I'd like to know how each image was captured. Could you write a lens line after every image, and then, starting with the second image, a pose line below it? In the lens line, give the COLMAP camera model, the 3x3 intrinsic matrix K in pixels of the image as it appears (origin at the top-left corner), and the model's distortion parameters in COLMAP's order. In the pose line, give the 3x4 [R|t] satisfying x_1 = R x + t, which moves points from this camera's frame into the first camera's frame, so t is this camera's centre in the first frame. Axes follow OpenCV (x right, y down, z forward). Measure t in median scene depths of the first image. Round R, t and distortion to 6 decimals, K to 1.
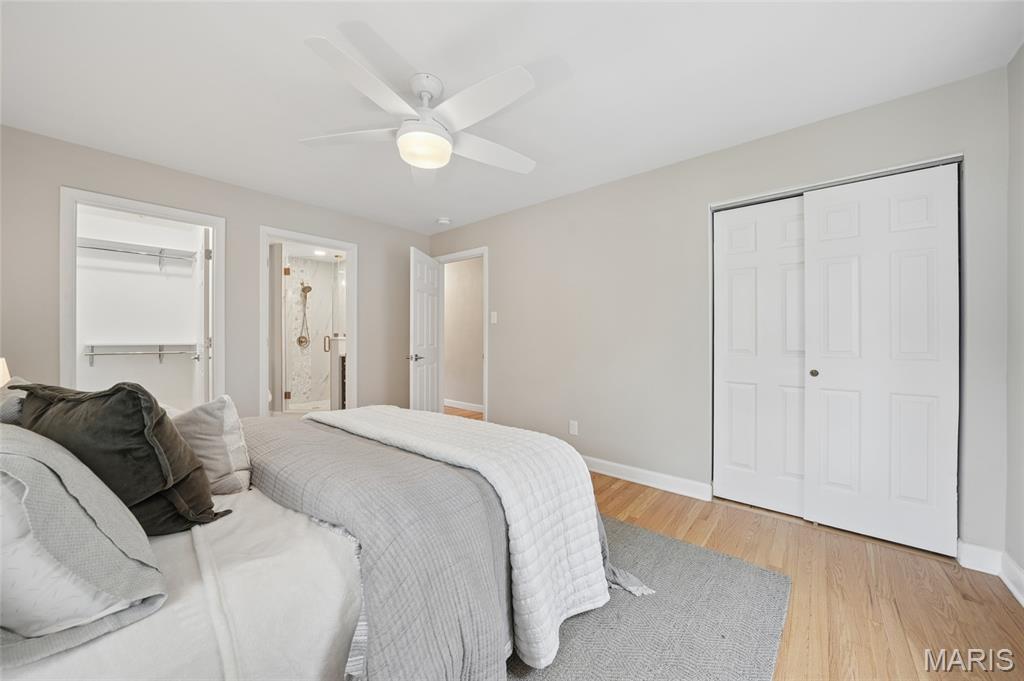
lens RADIAL K [[370.9, 0, 515.6], [0, 370.9, 335.2], [0, 0, 1]] dist [-0.015337, 0.000228]
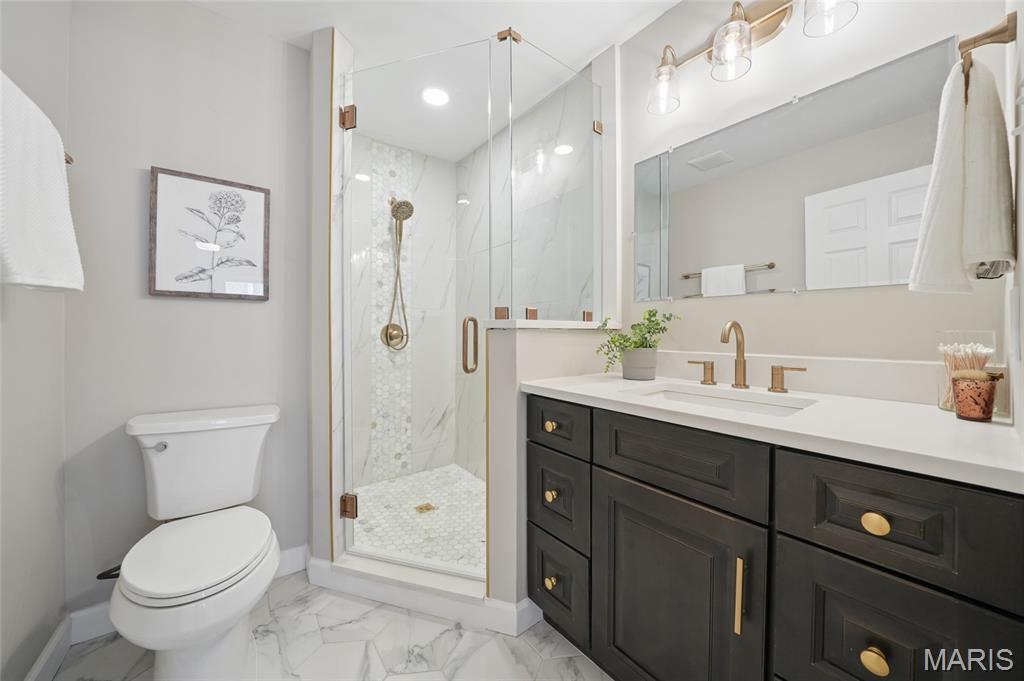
lens RADIAL K [[370.9, 0, 515.4], [0, 370.9, 333.5], [0, 0, 1]] dist [-0.015337, 0.000228]
pose [[0.977708, 0.002689, -0.209950, -0.353541], [-0.001447, 0.999981, 0.006069, 0.011239], [0.209962, -0.005630, 0.977693, 0.617778]]
